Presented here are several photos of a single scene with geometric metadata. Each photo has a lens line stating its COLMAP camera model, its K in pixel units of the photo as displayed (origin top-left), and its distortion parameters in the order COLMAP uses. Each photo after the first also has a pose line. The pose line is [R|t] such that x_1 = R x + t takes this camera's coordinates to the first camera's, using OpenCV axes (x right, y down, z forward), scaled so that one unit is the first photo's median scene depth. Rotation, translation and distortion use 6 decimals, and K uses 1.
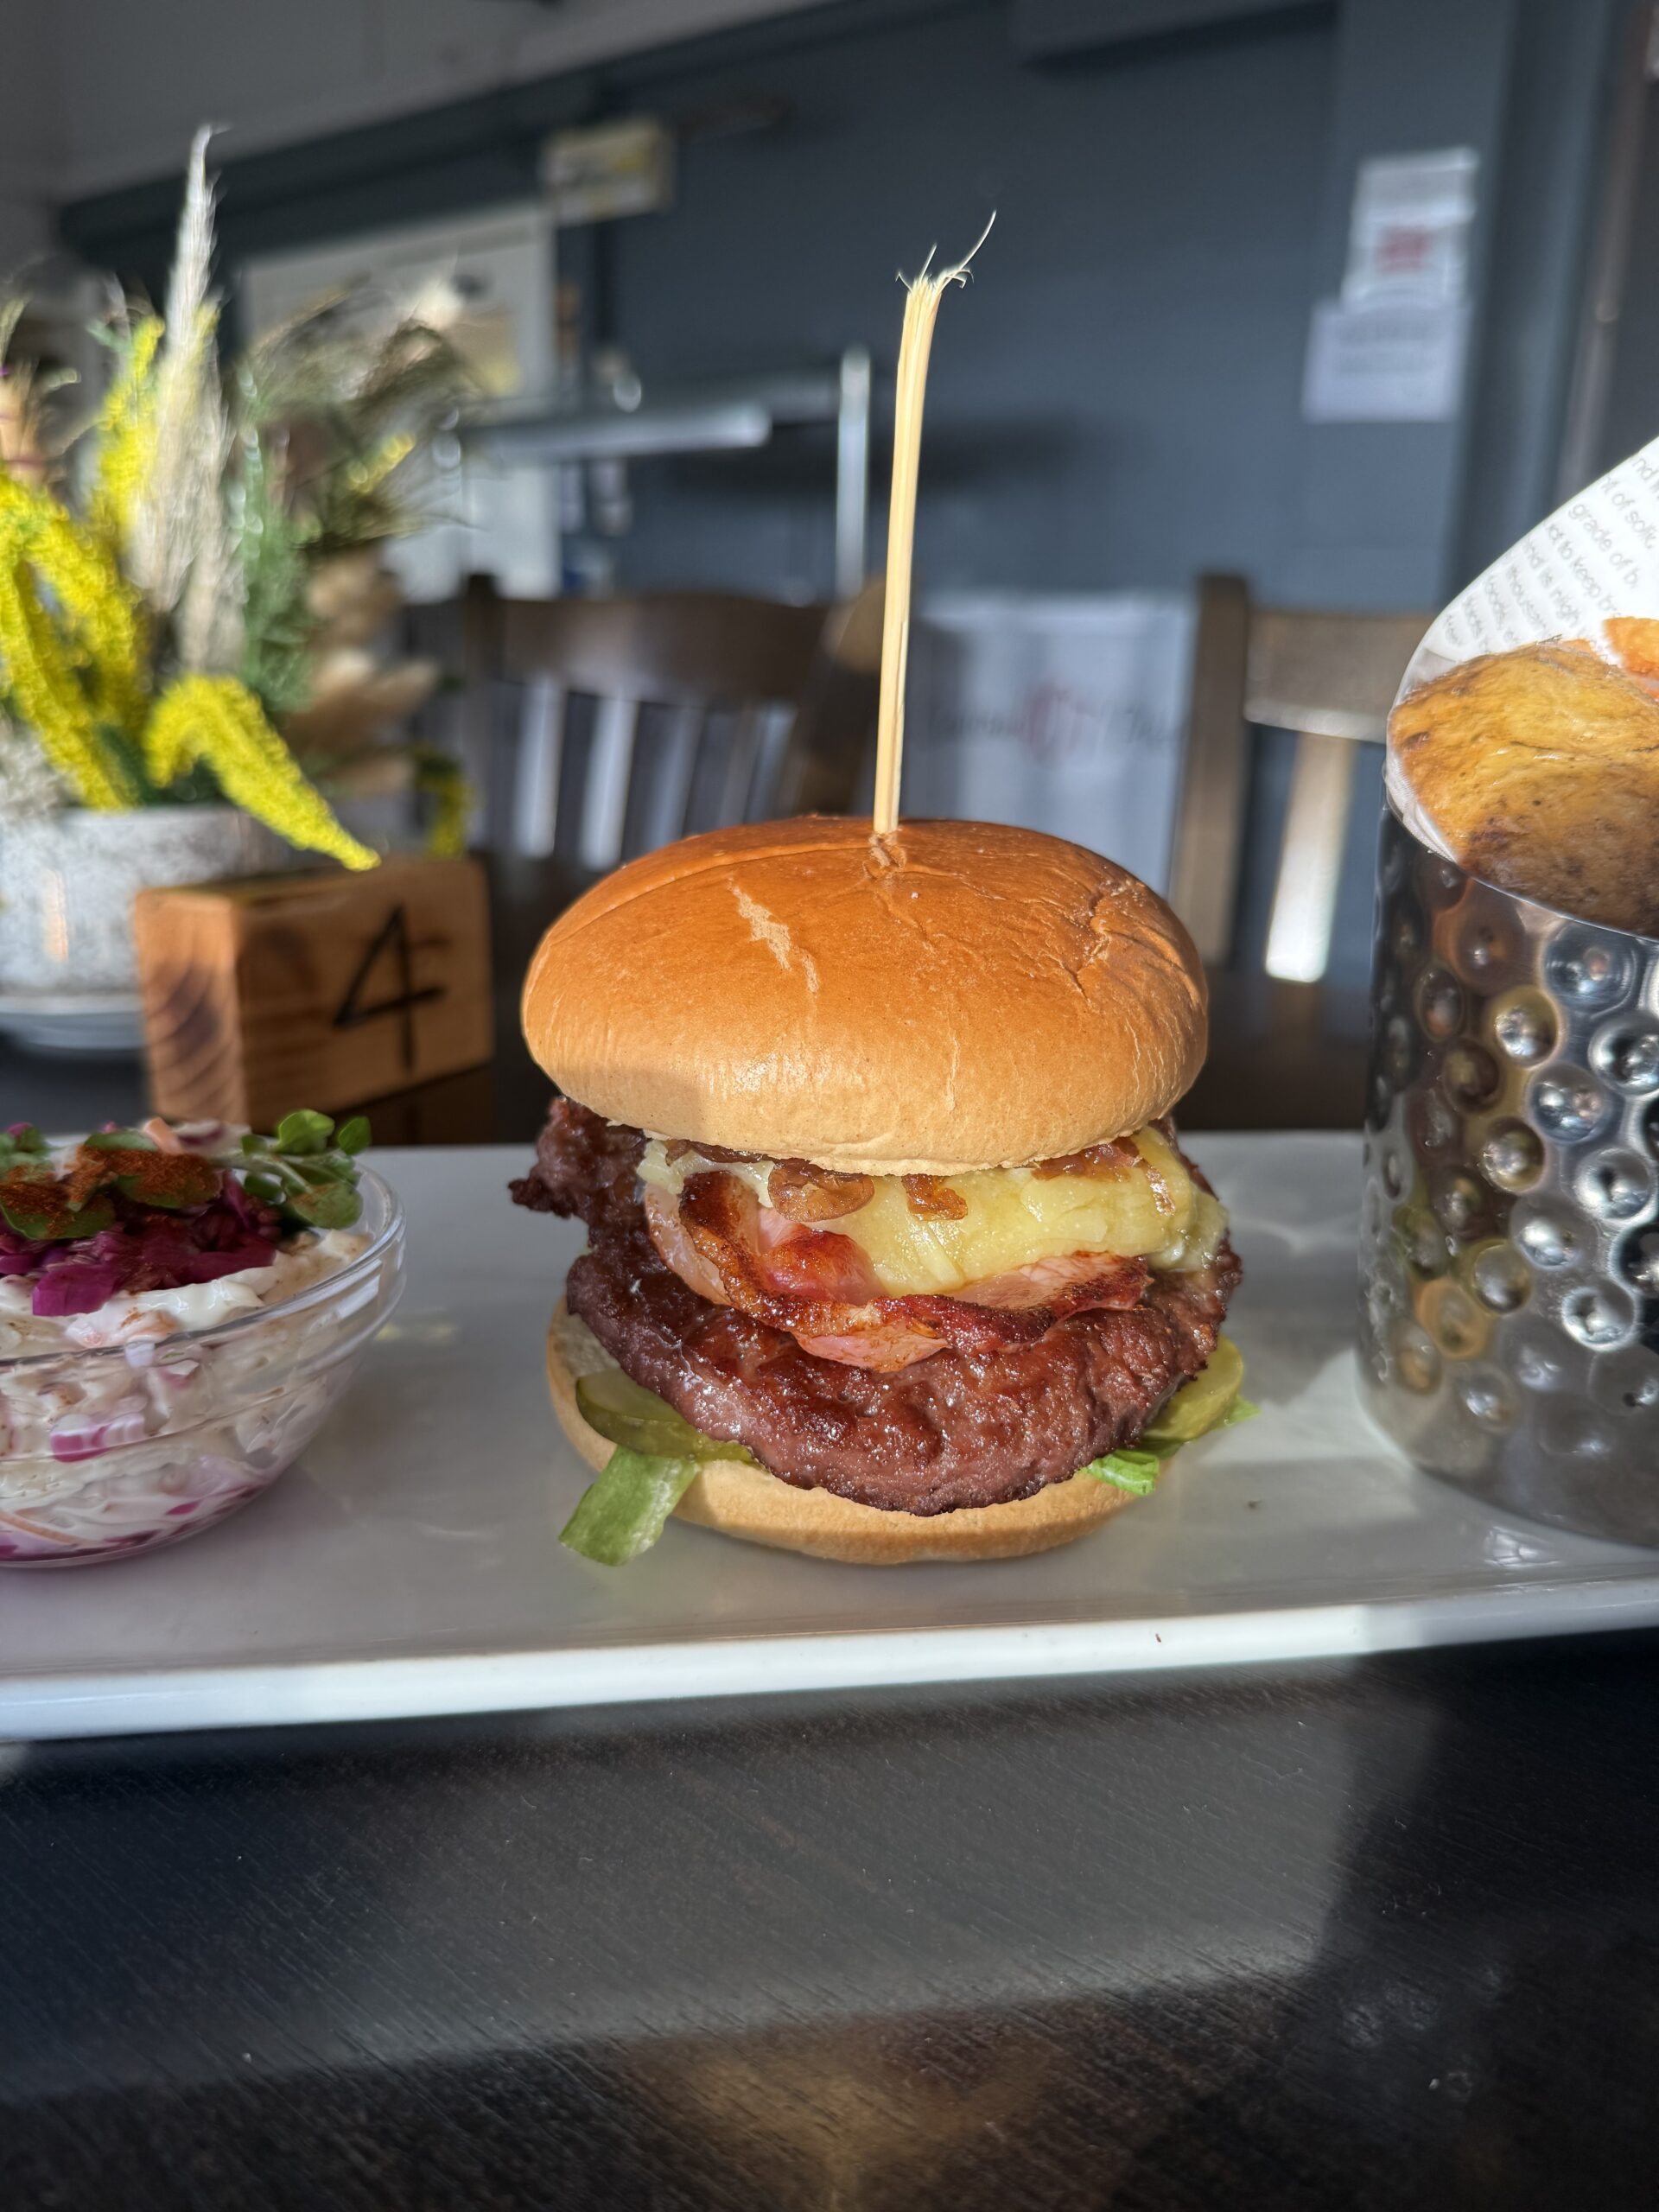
lens RADIAL K [[1633.1, 0, 790.4], [0, 1633.1, 1108.3], [0, 0, 1]] dist [-0.009954, -0.004993]
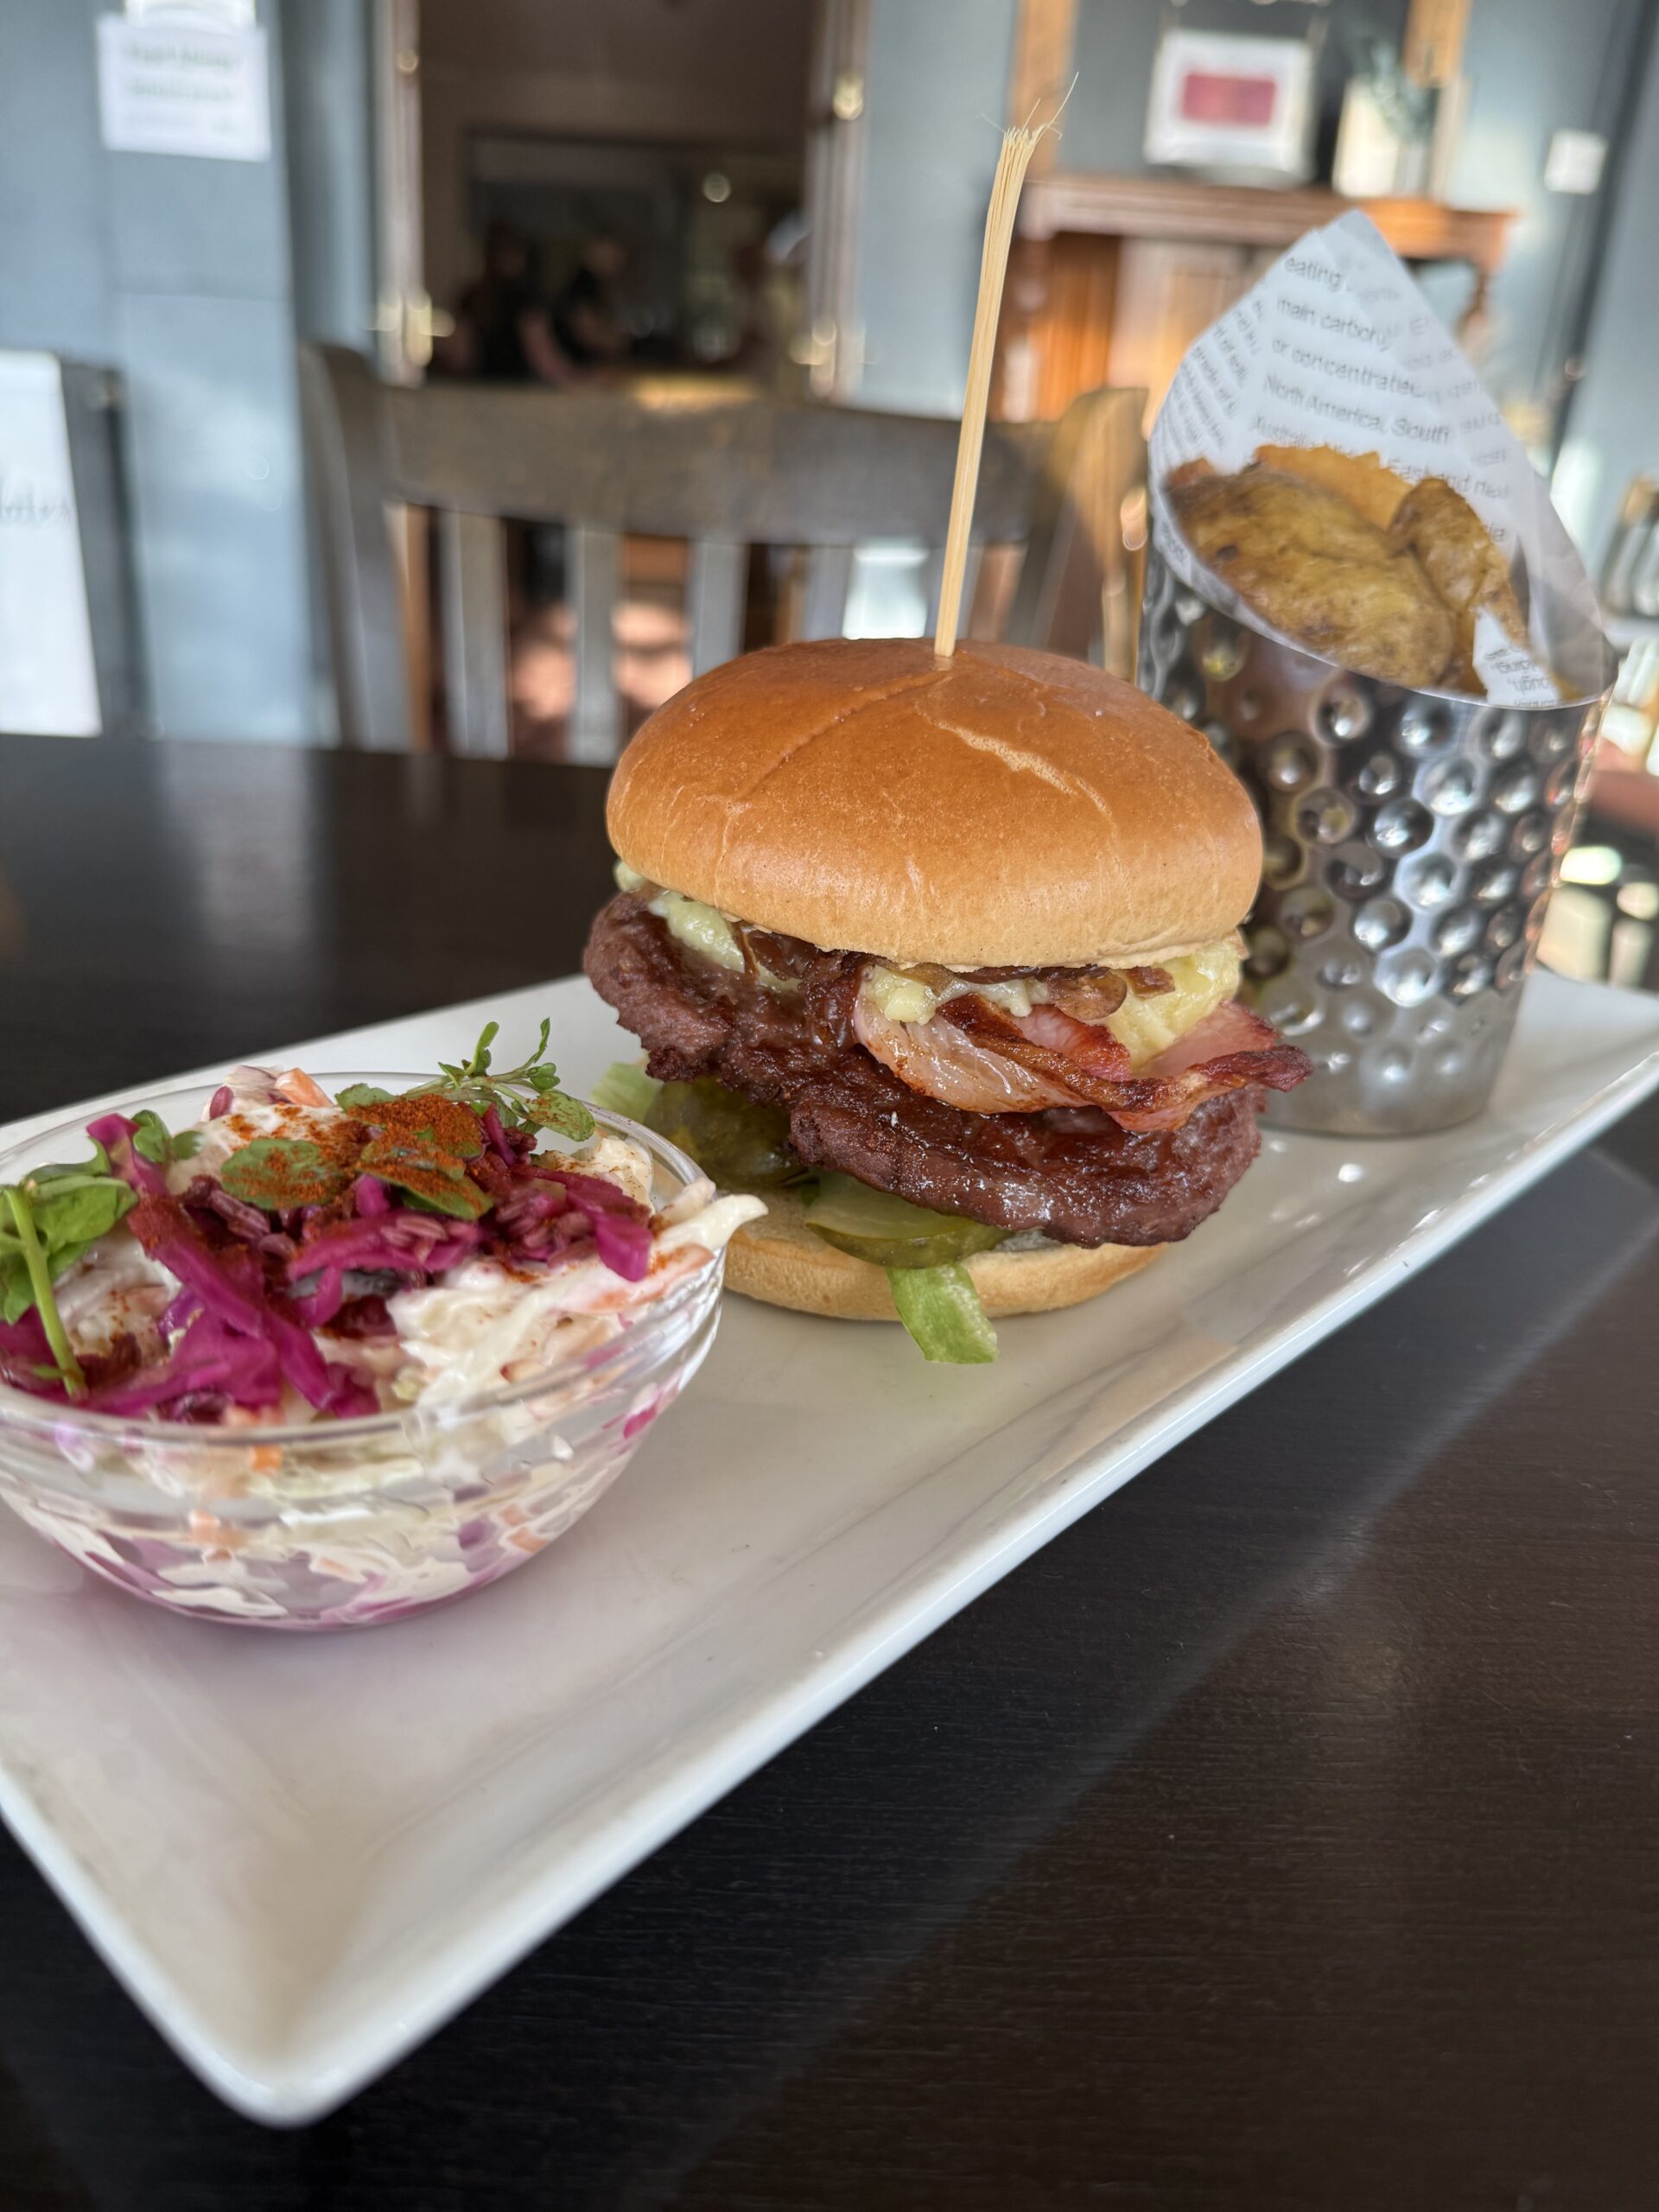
lens RADIAL K [[1633.1, 0, 790.4], [0, 1633.1, 1108.3], [0, 0, 1]] dist [-0.009954, -0.004993]
pose [[0.772335, -0.231318, 0.591600, -0.807021], [0.149303, 0.971352, 0.184888, -0.106021], [-0.617420, -0.054468, 0.784746, 0.237550]]
